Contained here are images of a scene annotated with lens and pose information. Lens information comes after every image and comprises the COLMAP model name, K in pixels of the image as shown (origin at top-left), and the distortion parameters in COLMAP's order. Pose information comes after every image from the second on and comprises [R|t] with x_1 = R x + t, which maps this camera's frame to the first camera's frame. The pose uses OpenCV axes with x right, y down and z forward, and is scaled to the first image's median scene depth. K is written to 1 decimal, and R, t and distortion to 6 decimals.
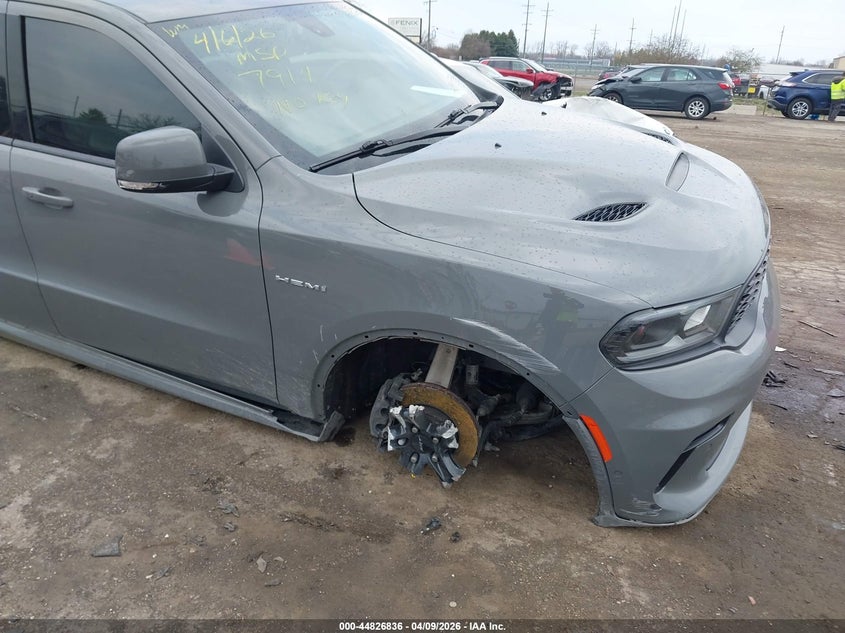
lens RADIAL K [[628.6, 0, 422.5], [0, 628.6, 316.5], [0, 0, 1]] dist [0.211154, -0.401852]
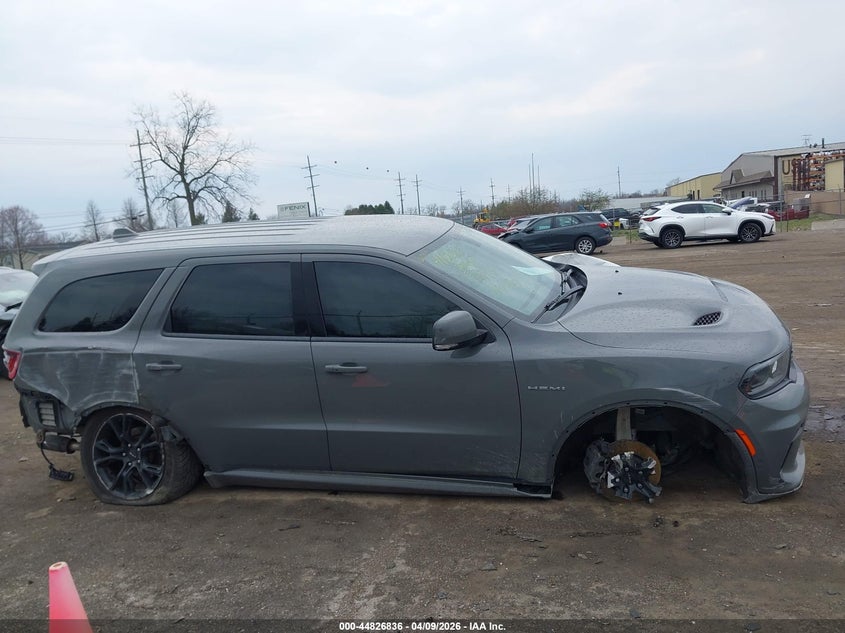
lens RADIAL K [[647.8, 0, 395.5], [0, 647.8, 329.3], [0, 0, 1]] dist [0.003934, -0.010157]
pose [[0.978824, -0.155949, 0.132602, -0.726922], [0.181654, 0.960357, -0.211463, 0.079884], [-0.094368, 0.231072, 0.968349, -0.589151]]
